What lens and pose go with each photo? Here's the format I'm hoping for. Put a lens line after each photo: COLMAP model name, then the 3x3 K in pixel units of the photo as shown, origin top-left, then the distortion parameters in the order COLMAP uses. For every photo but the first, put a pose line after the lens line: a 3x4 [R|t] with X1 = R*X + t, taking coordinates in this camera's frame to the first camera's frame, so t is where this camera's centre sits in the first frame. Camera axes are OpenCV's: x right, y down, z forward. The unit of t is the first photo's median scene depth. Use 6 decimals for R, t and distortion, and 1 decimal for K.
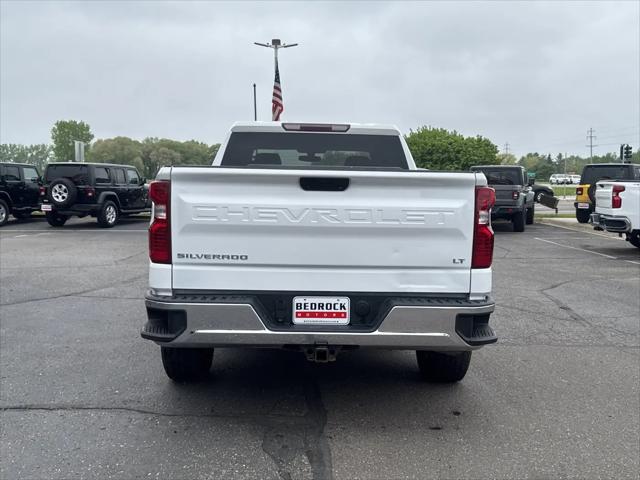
lens RADIAL K [[658.6, 0, 307.2], [0, 658.6, 241.2], [0, 0, 1]] dist [0.186497, -0.404369]
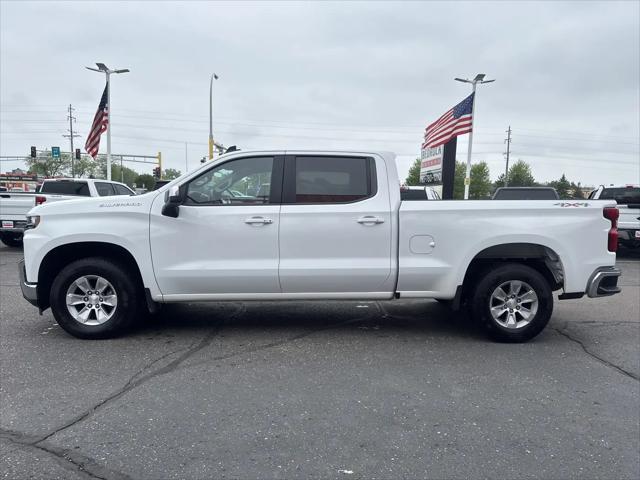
lens RADIAL K [[454.4, 0, 320.0], [0, 454.4, 240.0], [0, 0, 1]] dist [-0.000525, 0.000172]
pose [[-0.009891, -0.086713, 0.996184, -1.482648], [0.062988, 0.994200, 0.087166, -0.163166], [-0.997965, 0.063610, -0.004371, 1.832809]]
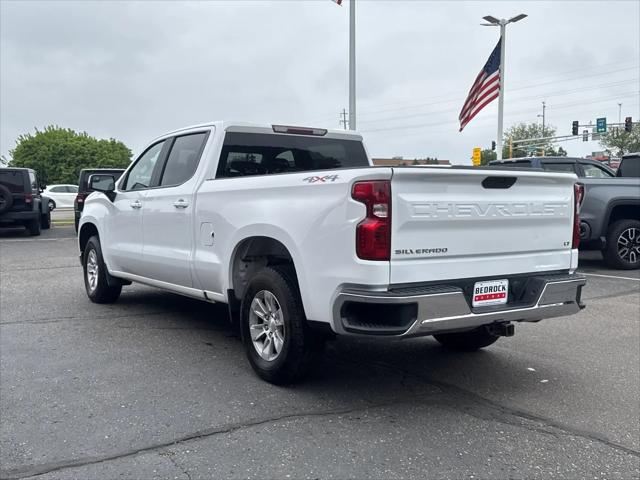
lens RADIAL K [[658.6, 0, 307.2], [0, 658.6, 241.2], [0, 0, 1]] dist [0.186497, -0.404369]
pose [[0.842580, -0.049418, 0.536298, -0.858742], [0.052099, 0.998590, 0.010163, -0.013008], [-0.536045, 0.019377, 0.843967, 0.191394]]
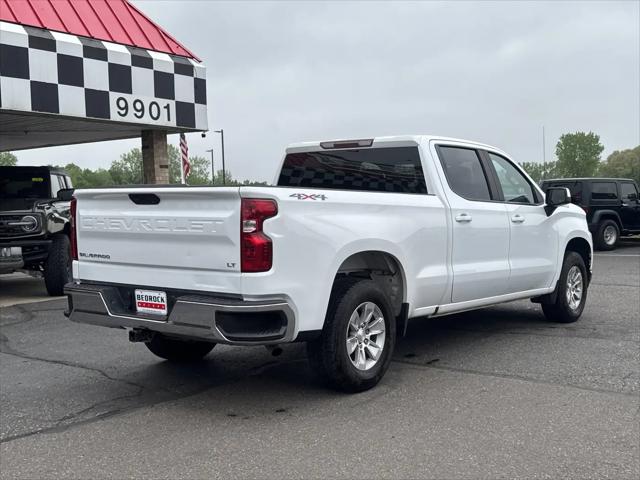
lens RADIAL K [[741.5, 0, 320.0], [0, 741.5, 240.0], [0, 0, 1]] dist [0.090405, -0.007376]
pose [[0.782960, 0.011029, -0.621974, 1.120479], [-0.033184, 0.999160, -0.024056, 0.012821], [0.621186, 0.039475, 0.782669, 0.106864]]
